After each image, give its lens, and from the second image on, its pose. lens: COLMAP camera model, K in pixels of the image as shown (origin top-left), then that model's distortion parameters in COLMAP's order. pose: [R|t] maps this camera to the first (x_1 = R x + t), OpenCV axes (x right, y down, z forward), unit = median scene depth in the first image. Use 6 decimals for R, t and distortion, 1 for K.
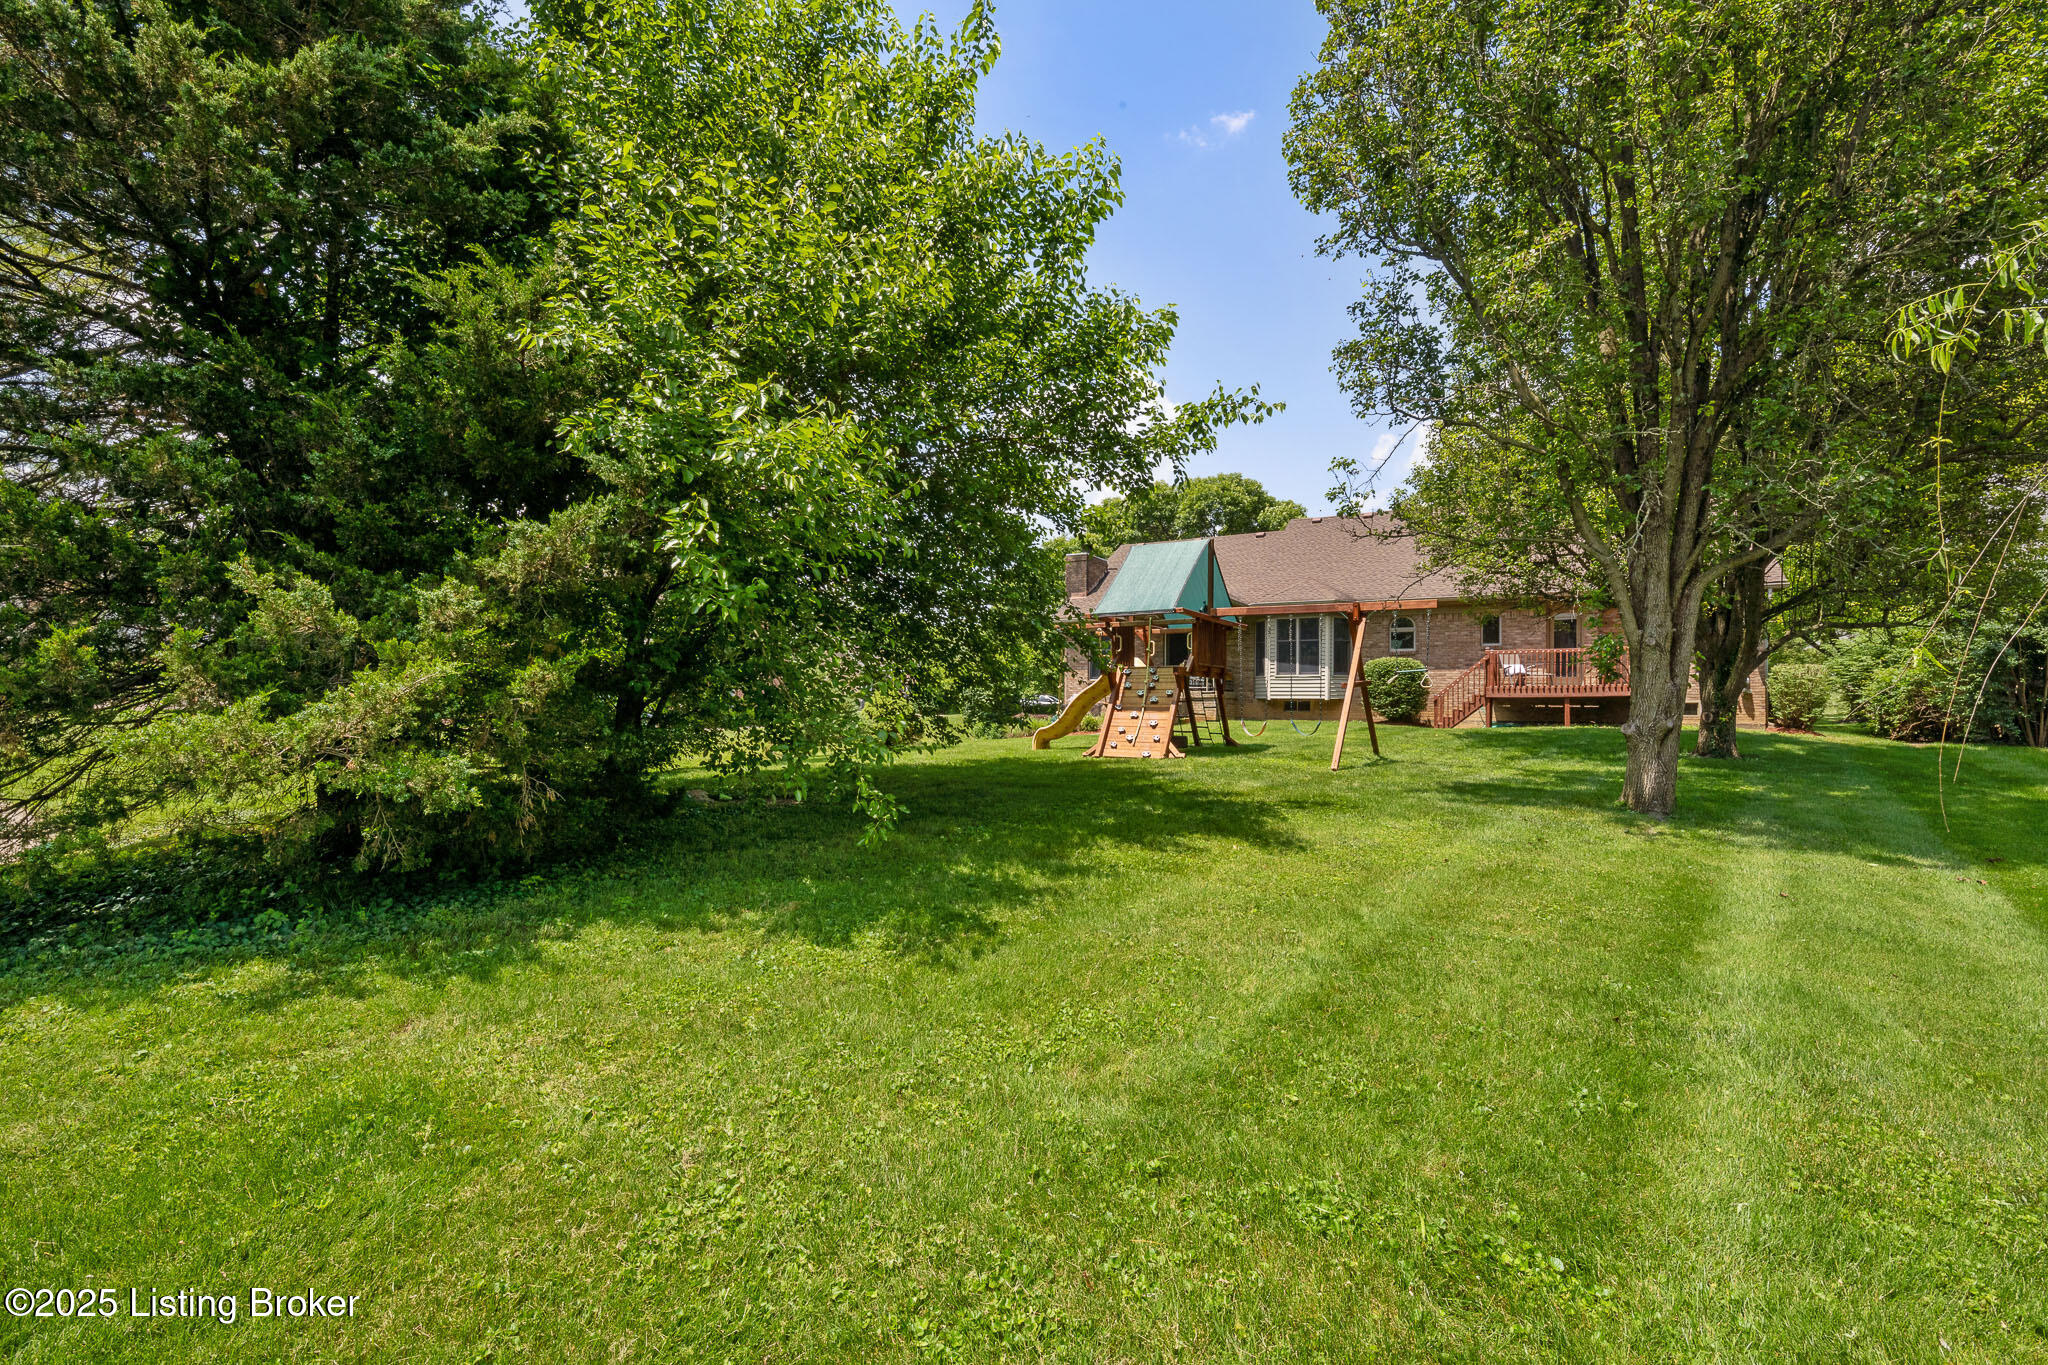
lens RADIAL K [[894.1, 0, 1015.8], [0, 894.1, 683.2], [0, 0, 1]] dist [-0.021836, -0.000172]
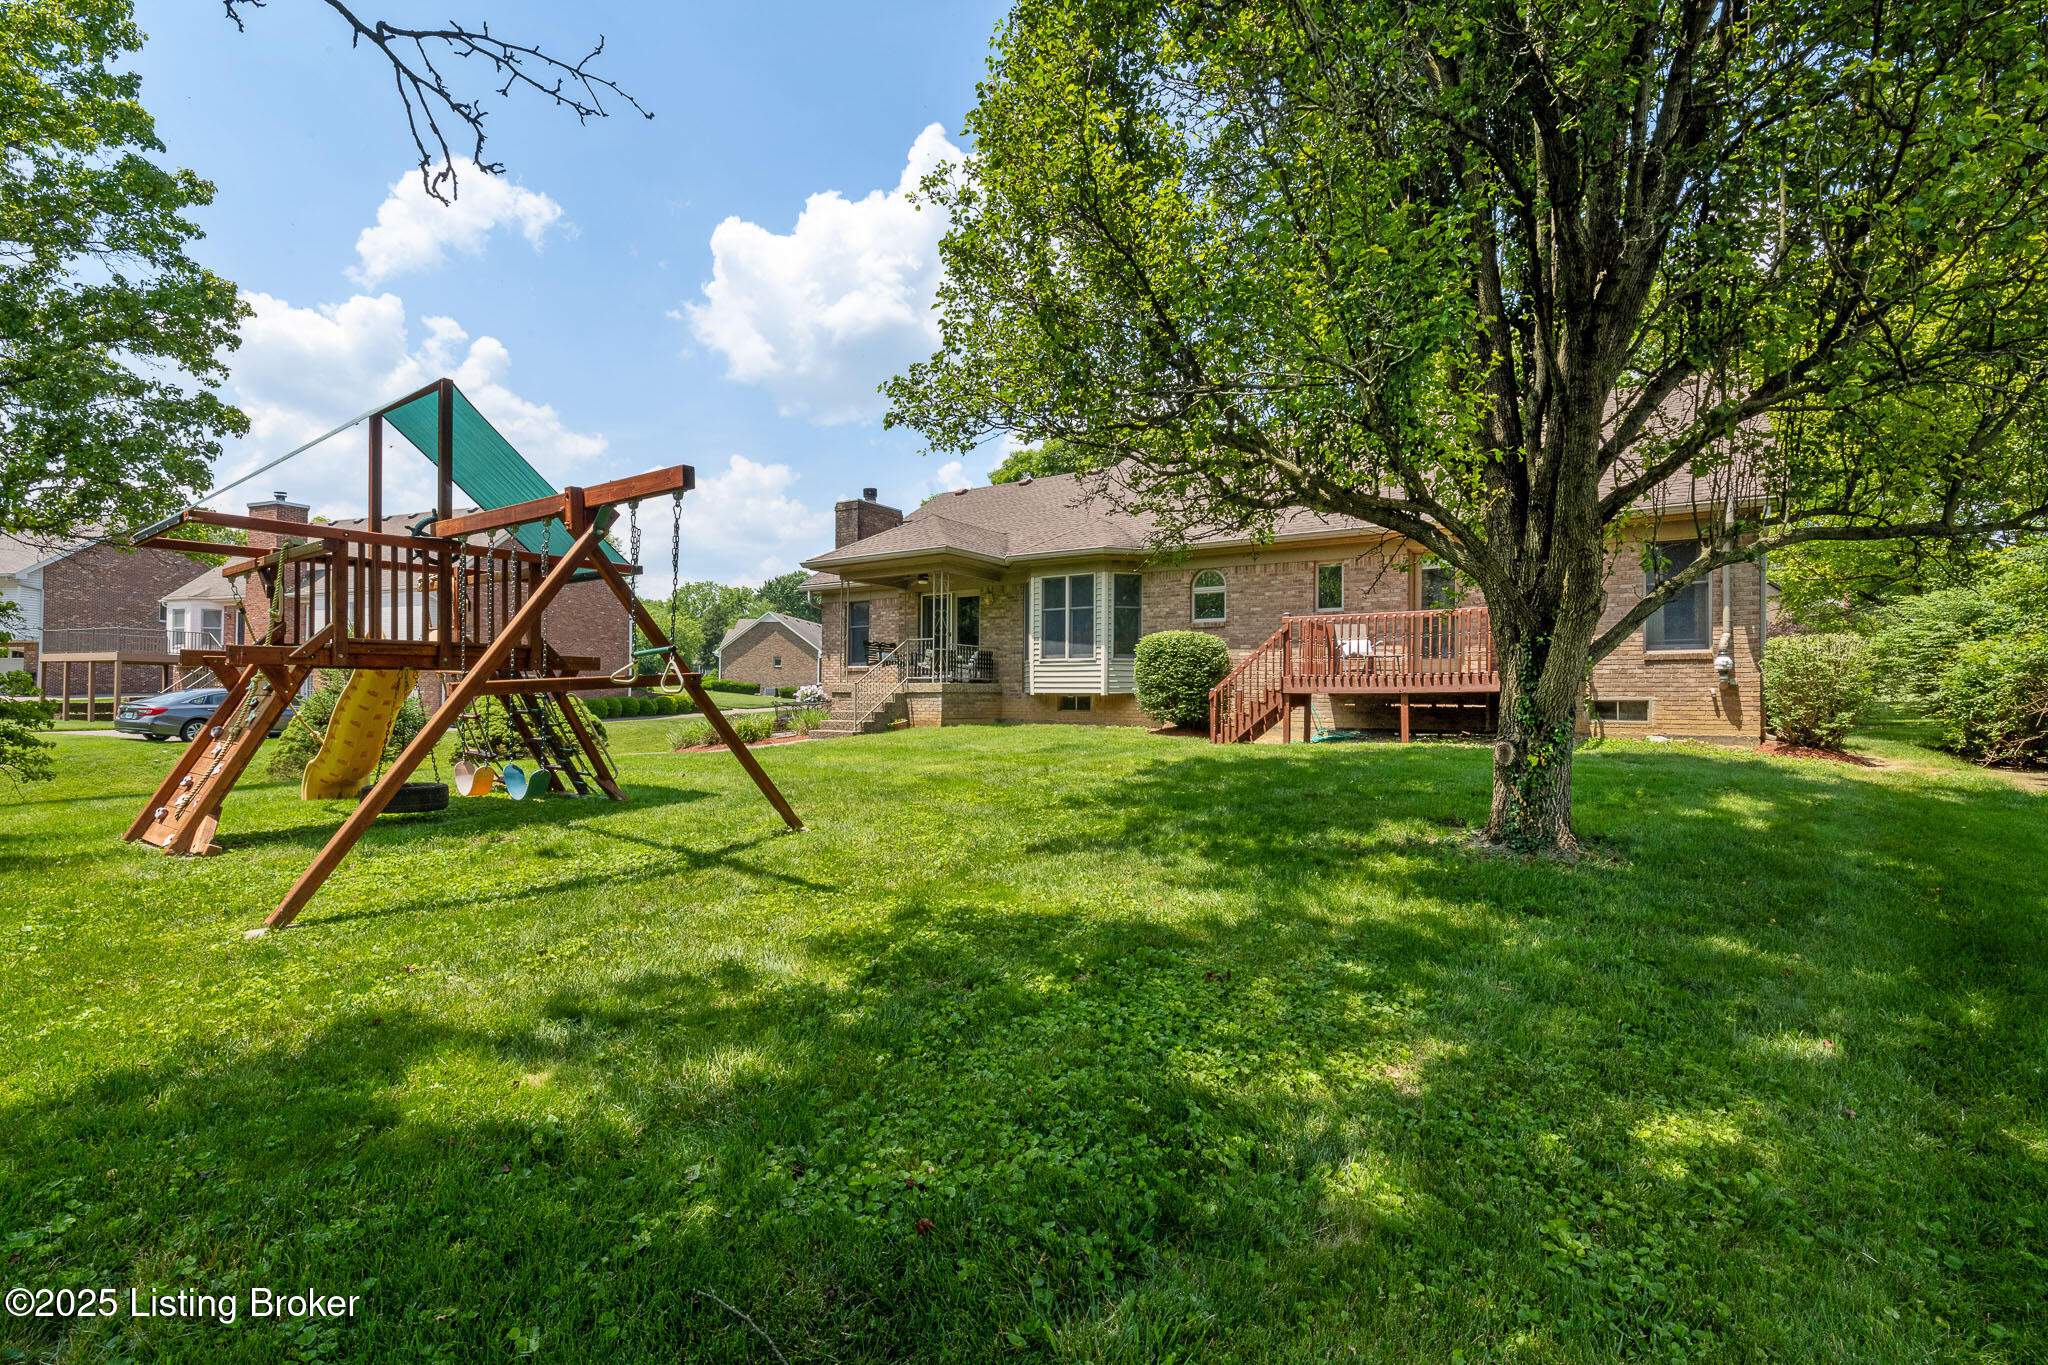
lens RADIAL K [[894.1, 0, 1031.6], [0, 894.1, 675.3], [0, 0, 1]] dist [-0.021836, -0.000172]
pose [[0.998276, -0.006145, -0.058374, 0.371542], [0.006623, 0.999946, 0.007987, -0.002545], [0.058322, -0.008360, 0.998263, 0.357097]]
